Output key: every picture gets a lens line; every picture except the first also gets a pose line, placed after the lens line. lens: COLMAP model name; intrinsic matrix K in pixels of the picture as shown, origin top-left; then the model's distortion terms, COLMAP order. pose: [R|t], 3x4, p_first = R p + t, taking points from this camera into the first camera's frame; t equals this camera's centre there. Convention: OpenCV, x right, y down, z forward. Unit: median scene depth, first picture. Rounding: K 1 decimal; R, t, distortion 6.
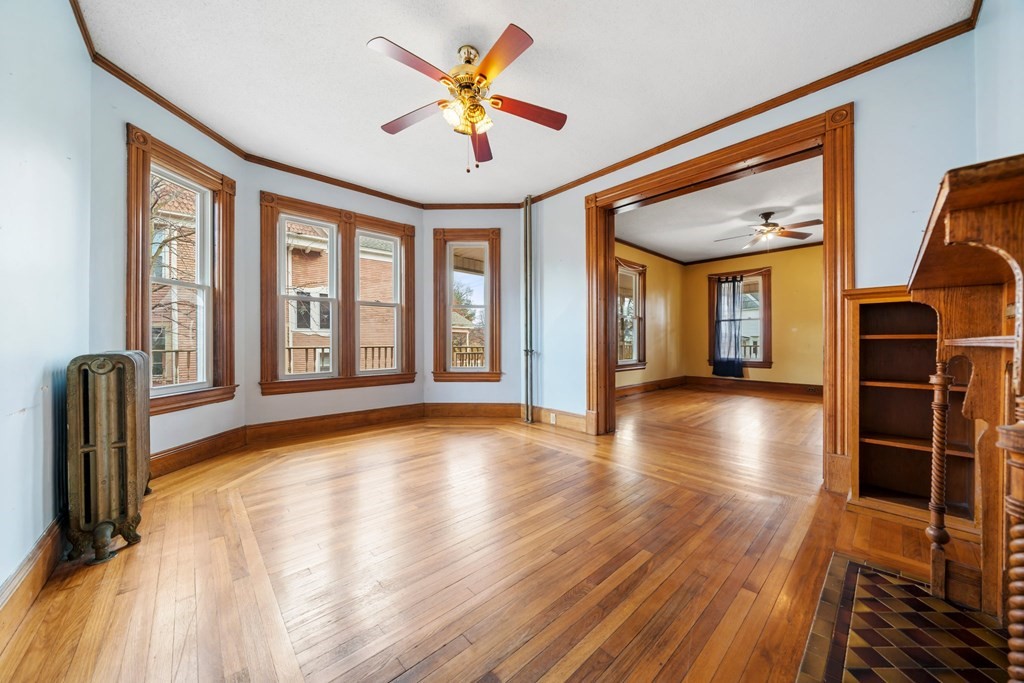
lens RADIAL K [[352.9, 0, 517.9], [0, 352.9, 343.9], [0, 0, 1]] dist [-0.004624, 0.000033]
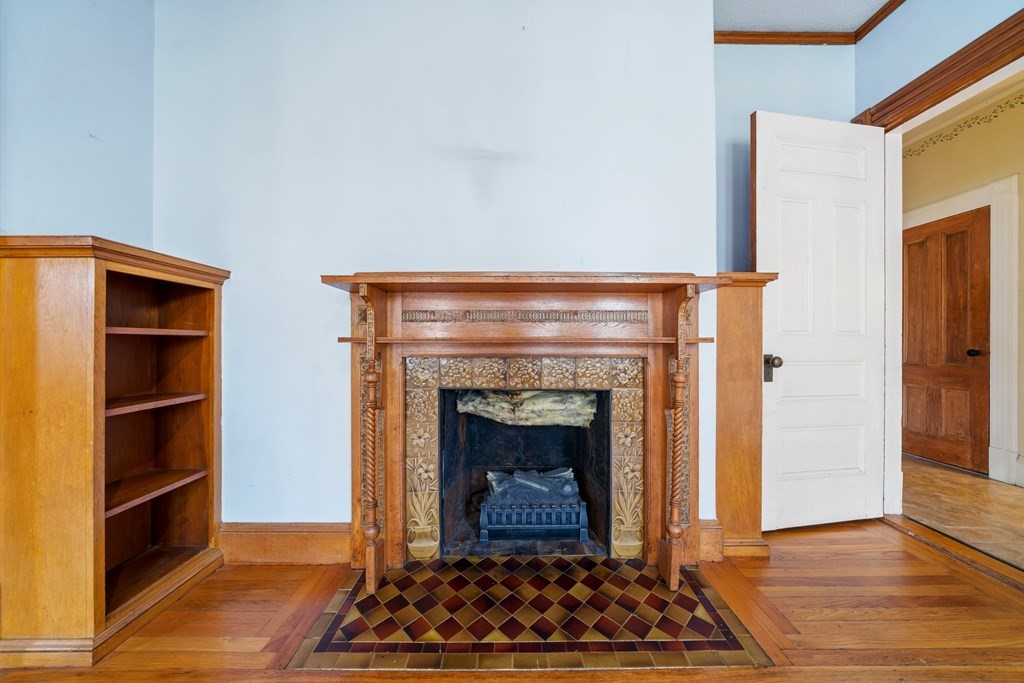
lens RADIAL K [[352.9, 0, 511.8], [0, 352.9, 346.4], [0, 0, 1]] dist [-0.004624, 0.000033]
pose [[-0.726812, -0.002307, 0.686832, 0.202943], [0.002183, 0.999982, 0.005669, 0.006104], [-0.686833, 0.005620, -0.726794, 1.421664]]
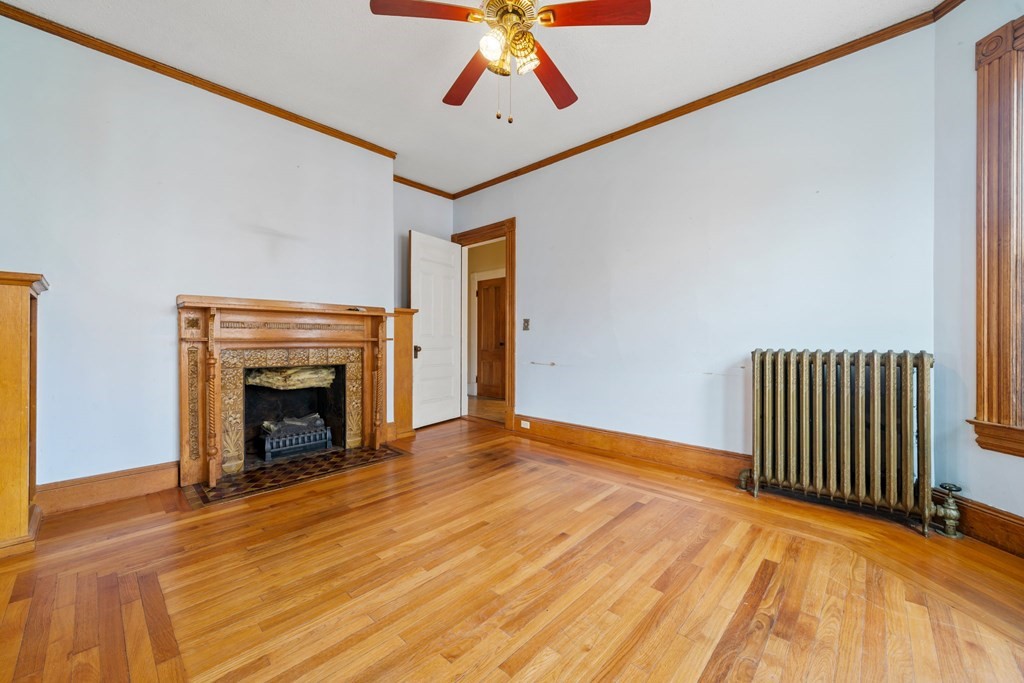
lens RADIAL K [[395.4, 0, 518.4], [0, 395.4, 336.4], [0, 0, 1]] dist [-0.001975, 0.000316]
pose [[-0.996897, 0.000281, -0.078716, -0.149190], [0.000625, 0.999990, -0.004347, -0.012704], [0.078714, -0.004383, -0.996888, 2.982172]]
